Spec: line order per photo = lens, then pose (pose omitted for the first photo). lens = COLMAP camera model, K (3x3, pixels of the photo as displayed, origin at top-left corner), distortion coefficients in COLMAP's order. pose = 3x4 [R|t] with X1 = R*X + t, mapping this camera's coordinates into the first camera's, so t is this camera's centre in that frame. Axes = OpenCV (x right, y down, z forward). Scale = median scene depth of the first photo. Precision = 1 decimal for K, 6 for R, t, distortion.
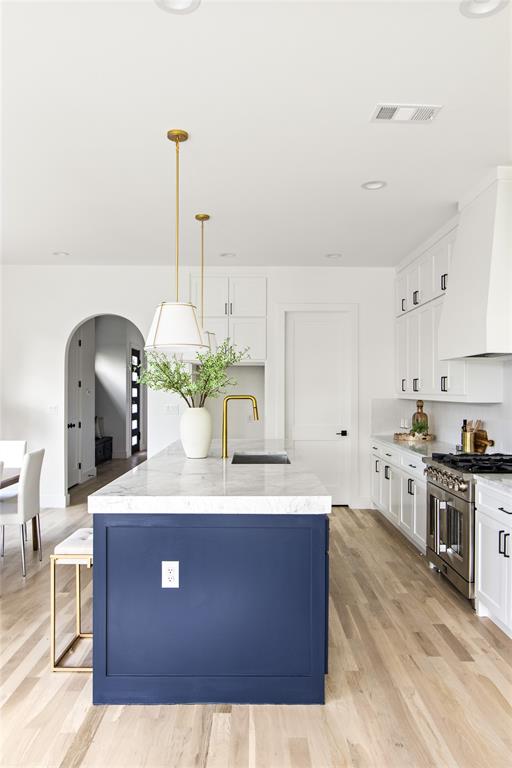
lens RADIAL K [[553.0, 0, 261.8], [0, 553.0, 393.1], [0, 0, 1]] dist [-0.034789, 0.071322]
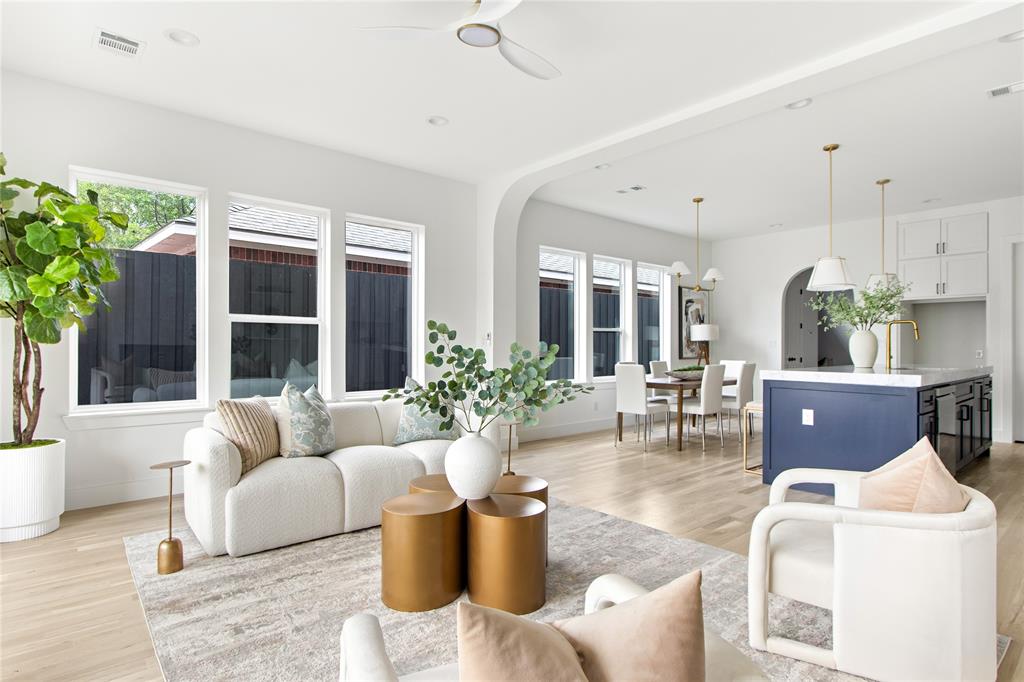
lens RADIAL K [[540.8, 0, 500.2], [0, 540.8, 342.4], [0, 0, 1]] dist [0.000529, 0.000062]
pose [[0.636068, -0.004765, -0.771618, 0.295181], [-0.005571, 0.999927, -0.010767, 0.065337], [0.771613, 0.011147, 0.635995, -0.461148]]
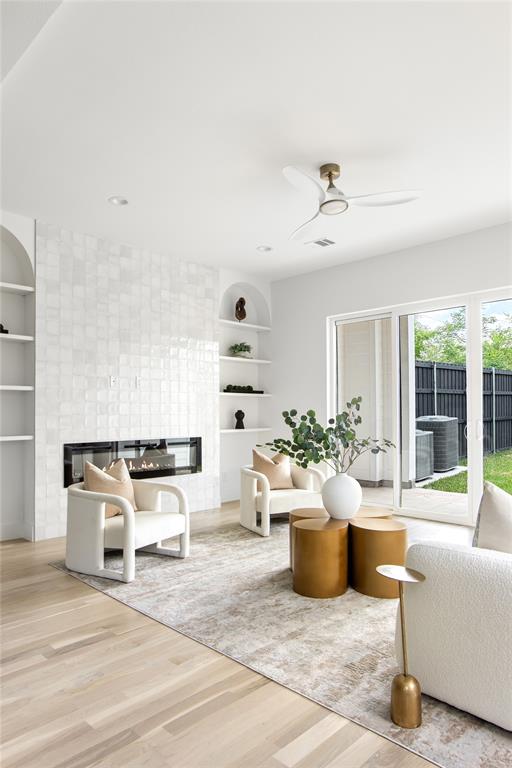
lens RADIAL K [[493.0, 0, 265.9], [0, 493.0, 403.5], [0, 0, 1]] dist [-0.006705, -0.000187]
pose [[-0.715224, 0.013722, 0.698761, -0.637892], [0.006436, 0.999894, -0.013048, 0.057003], [-0.698866, -0.004835, -0.715236, 0.530788]]
